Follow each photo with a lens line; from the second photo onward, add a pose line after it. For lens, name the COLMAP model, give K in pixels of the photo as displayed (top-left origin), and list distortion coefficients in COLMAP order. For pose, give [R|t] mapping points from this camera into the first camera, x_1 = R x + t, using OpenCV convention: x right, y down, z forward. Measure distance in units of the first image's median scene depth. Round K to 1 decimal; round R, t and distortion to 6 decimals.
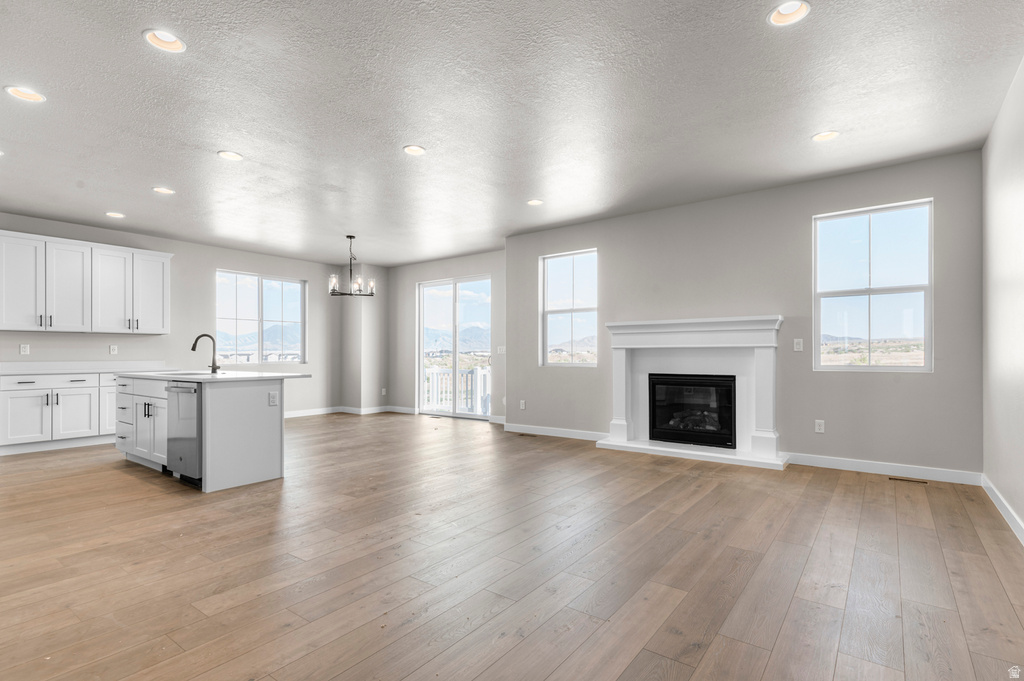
lens RADIAL K [[501.3, 0, 525.9], [0, 501.3, 354.0], [0, 0, 1]] dist [0.000609, 0.000543]
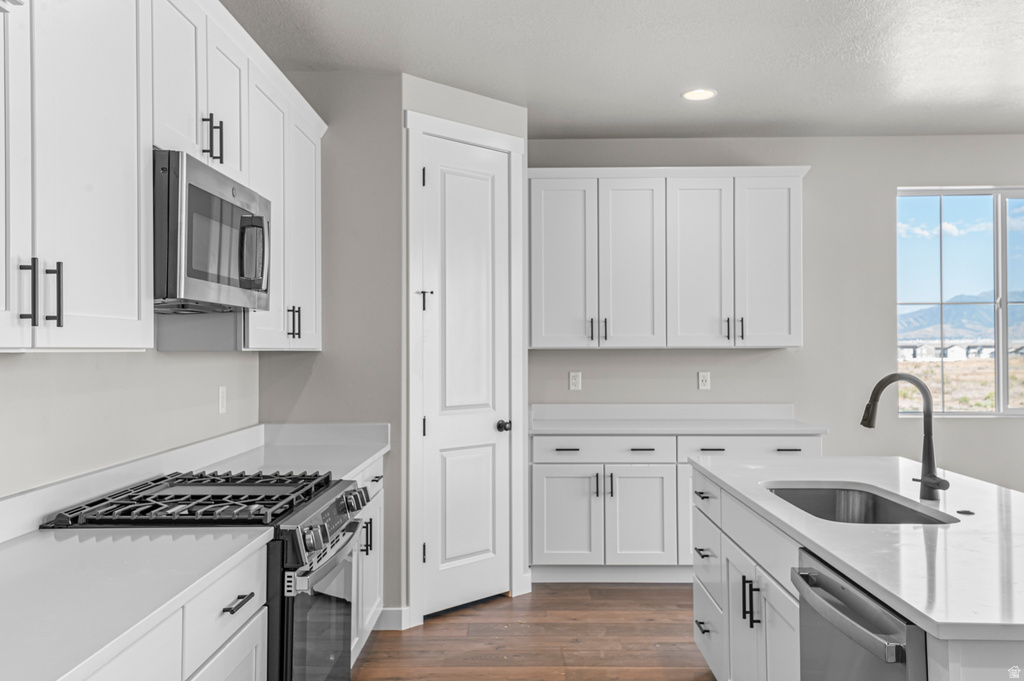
lens RADIAL K [[862.0, 0, 512.0], [0, 862.0, 340.5], [0, 0, 1]] dist [0.030146, -0.003335]
pose [[0.588583, -0.008768, -0.808390, -0.222101], [0.003735, 0.999960, -0.008127, -0.037219], [0.808429, 0.001764, 0.588592, 0.312420]]
